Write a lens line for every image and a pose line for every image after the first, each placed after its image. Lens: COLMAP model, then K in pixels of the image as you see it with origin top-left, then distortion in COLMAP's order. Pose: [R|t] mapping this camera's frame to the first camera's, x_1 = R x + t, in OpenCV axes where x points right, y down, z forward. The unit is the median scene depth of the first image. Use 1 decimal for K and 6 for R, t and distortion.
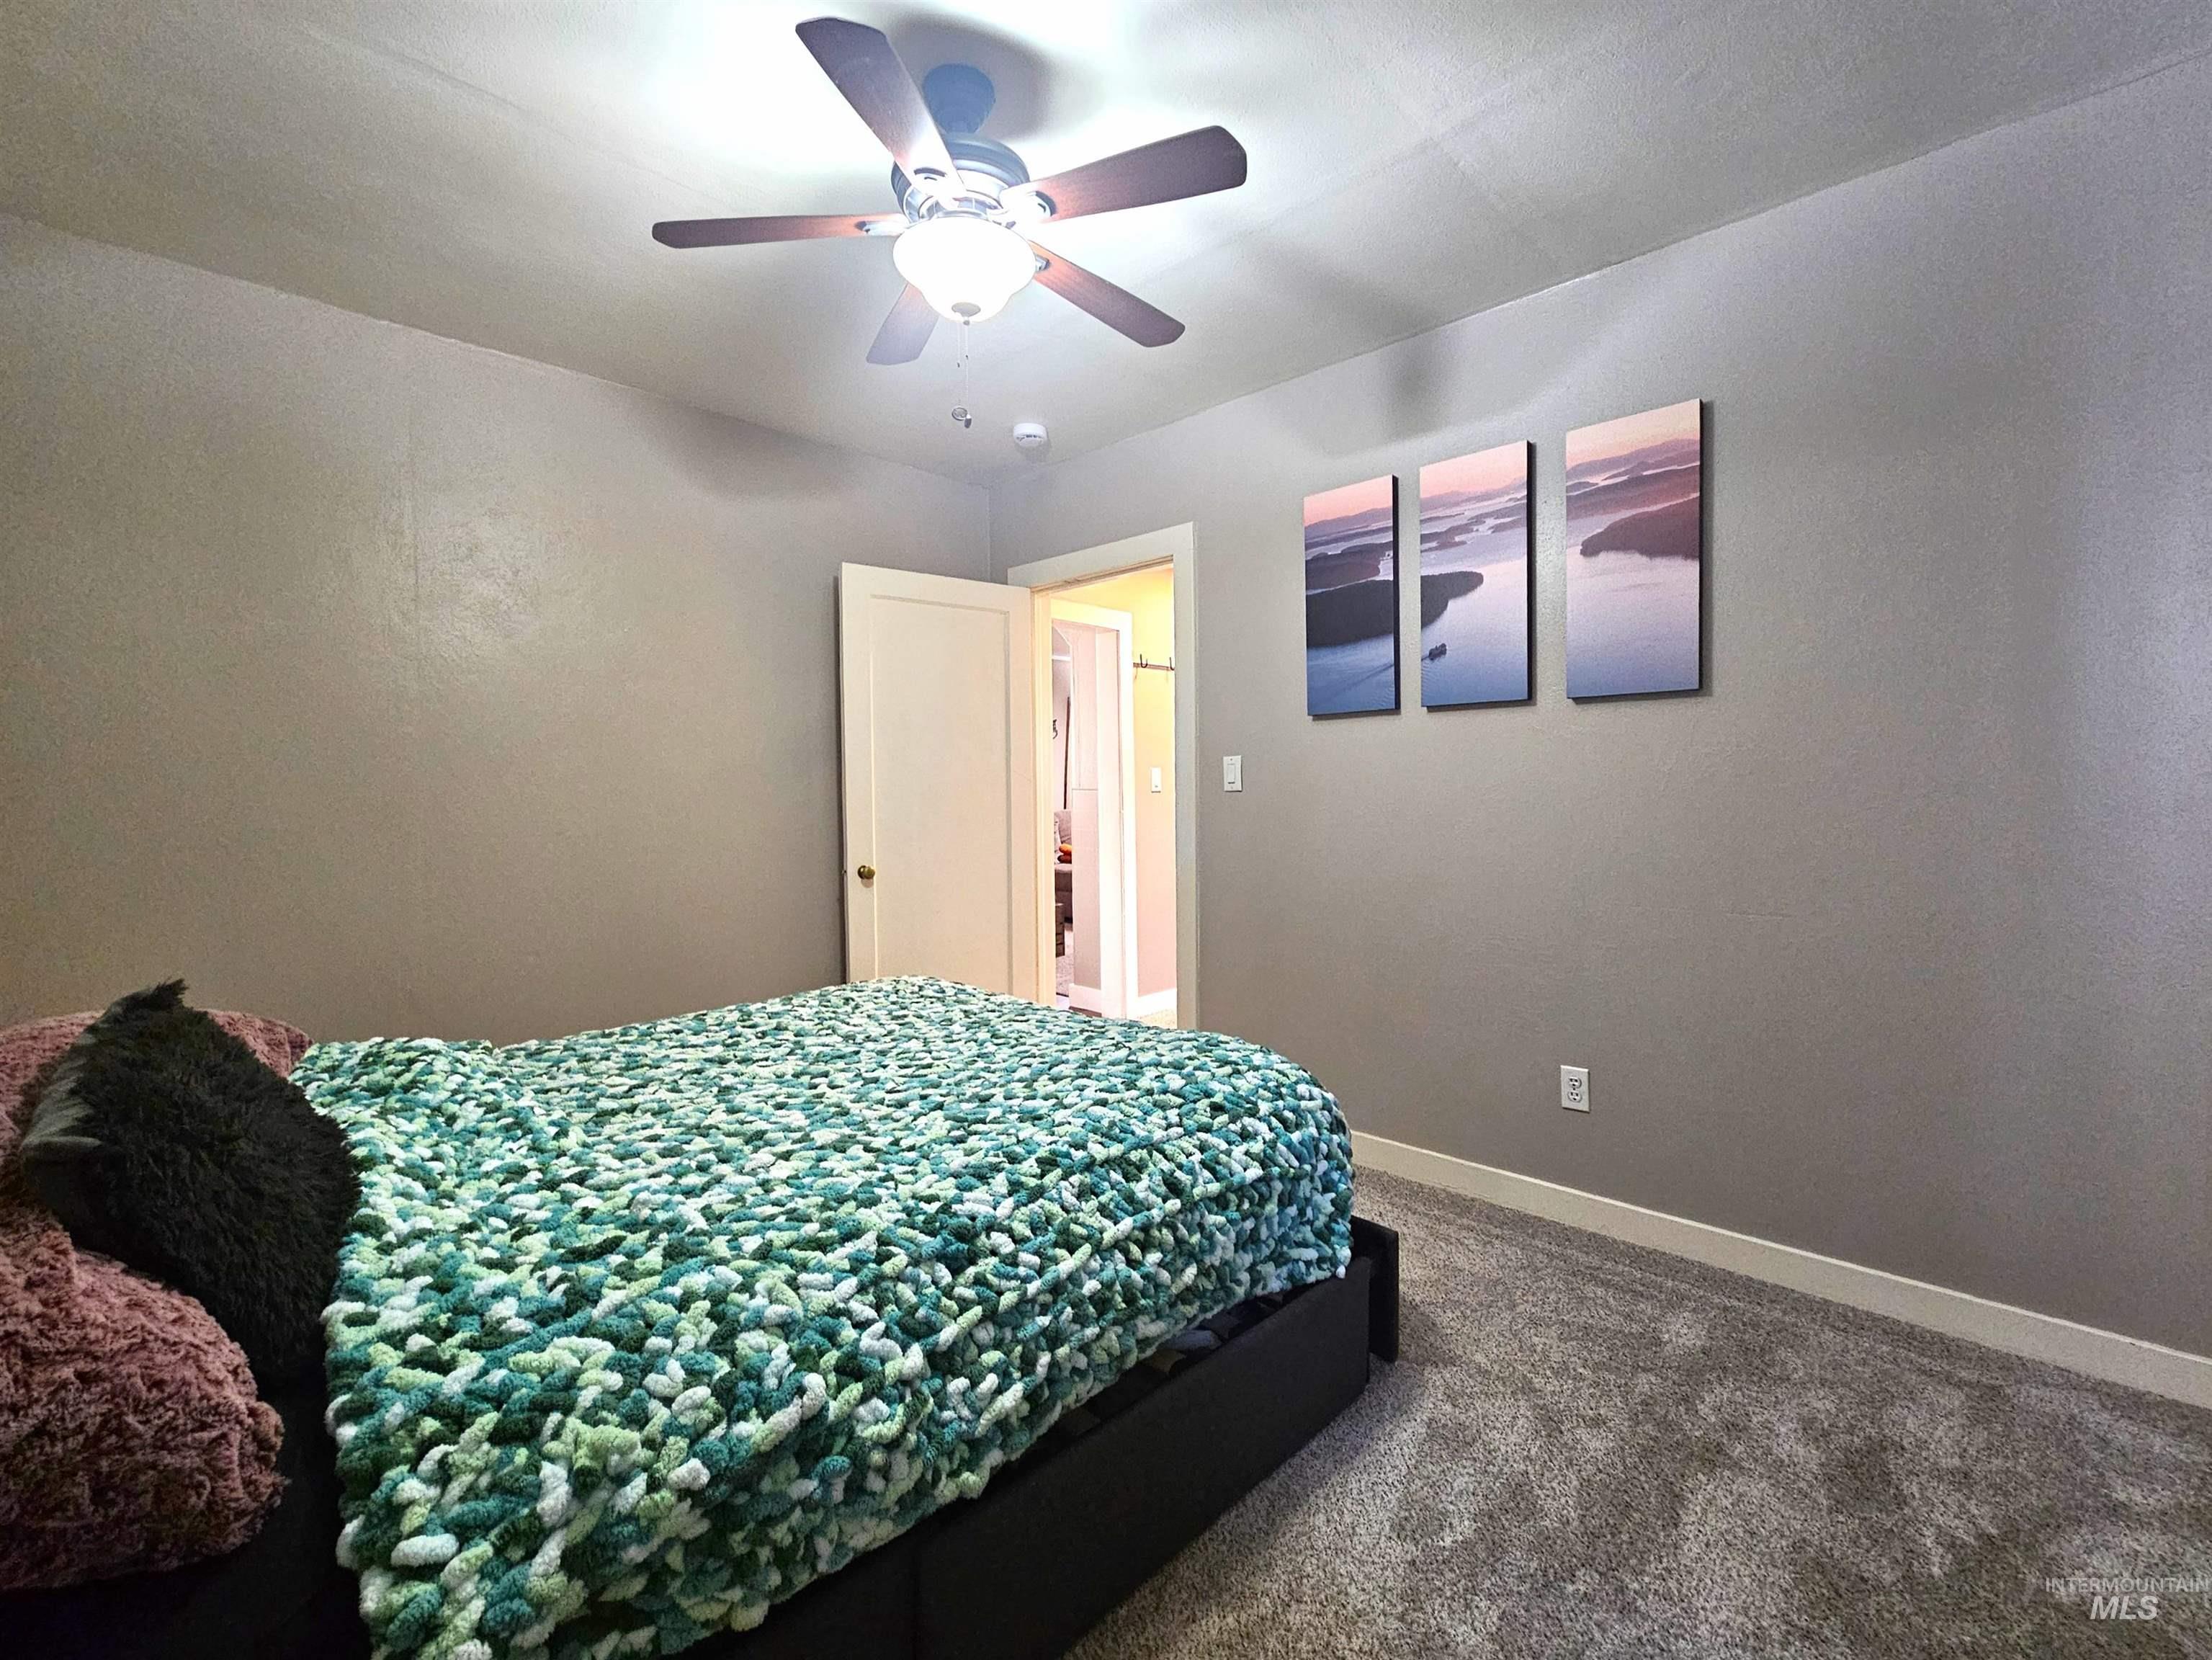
lens RADIAL K [[952.5, 0, 1106.8], [0, 952.5, 825.3], [0, 0, 1]] dist [0.000443, 0.001305]
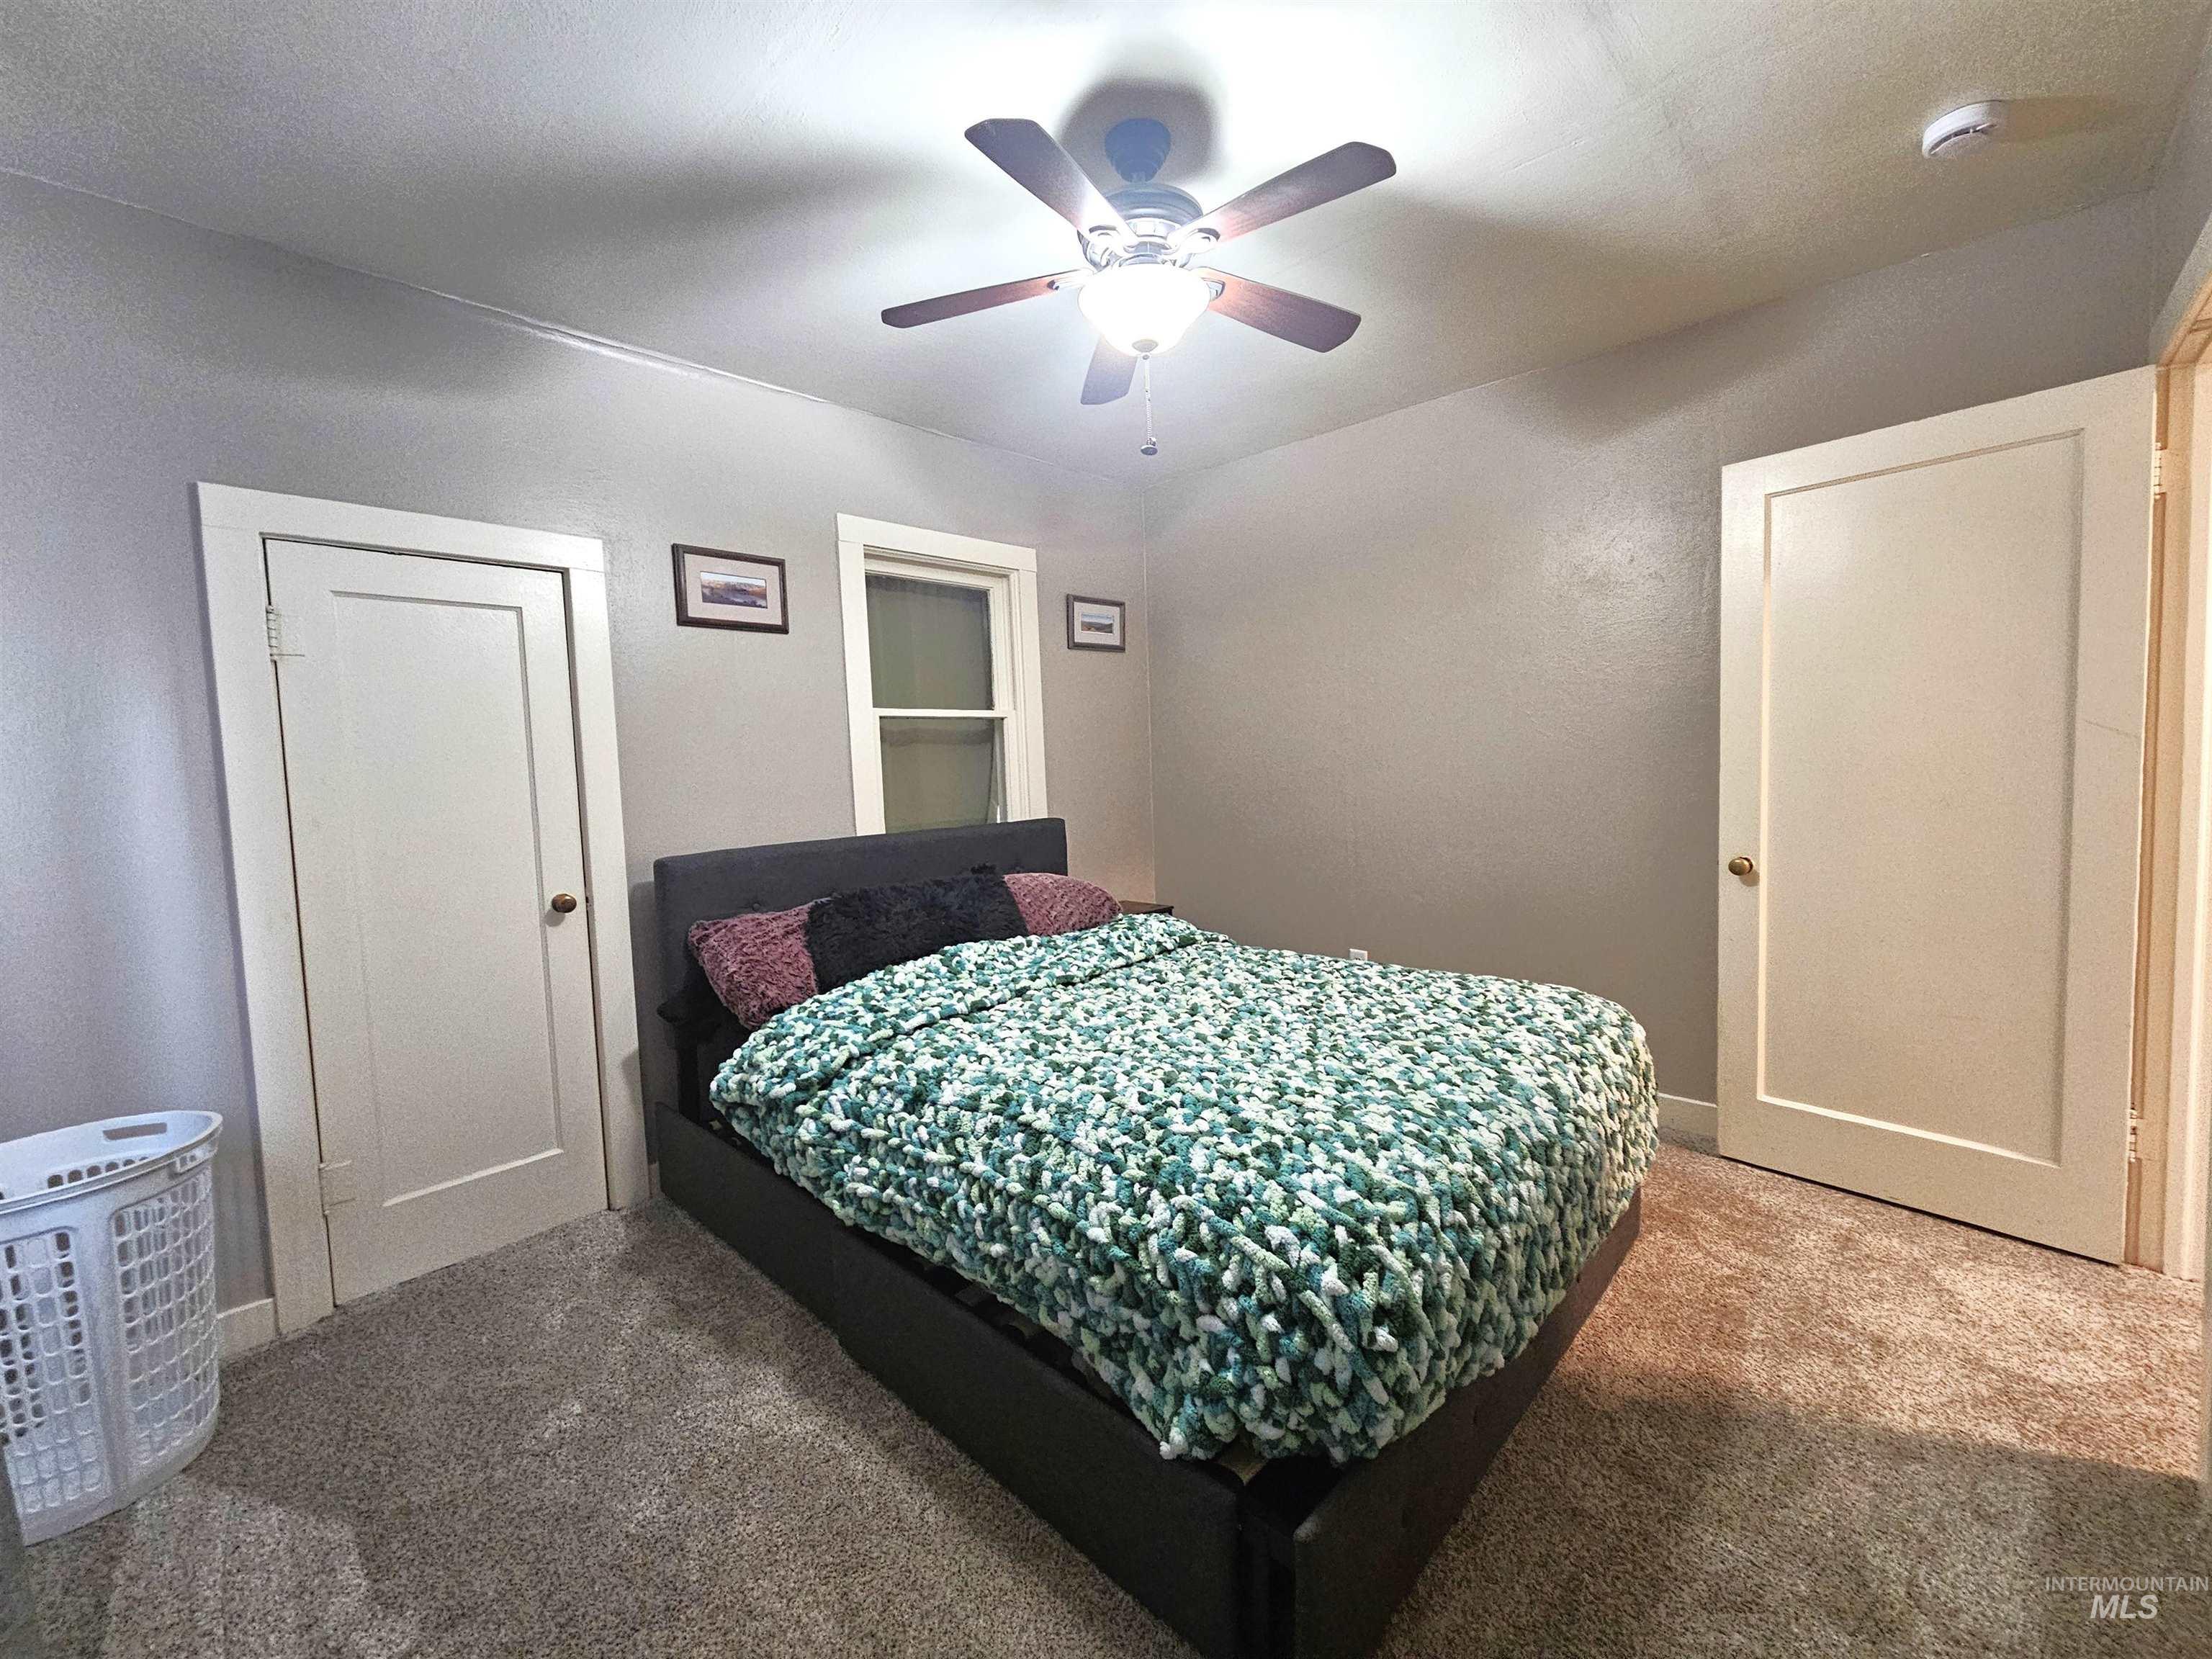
lens RADIAL K [[906.1, 0, 1107.7], [0, 906.1, 822.9], [0, 0, 1]] dist [0.000359, -0.000132]
pose [[0.014589, 0.076430, -0.996968, 1.067451], [-0.005986, 0.997063, 0.076350, -0.091385], [0.999876, 0.004854, 0.015004, 1.094360]]
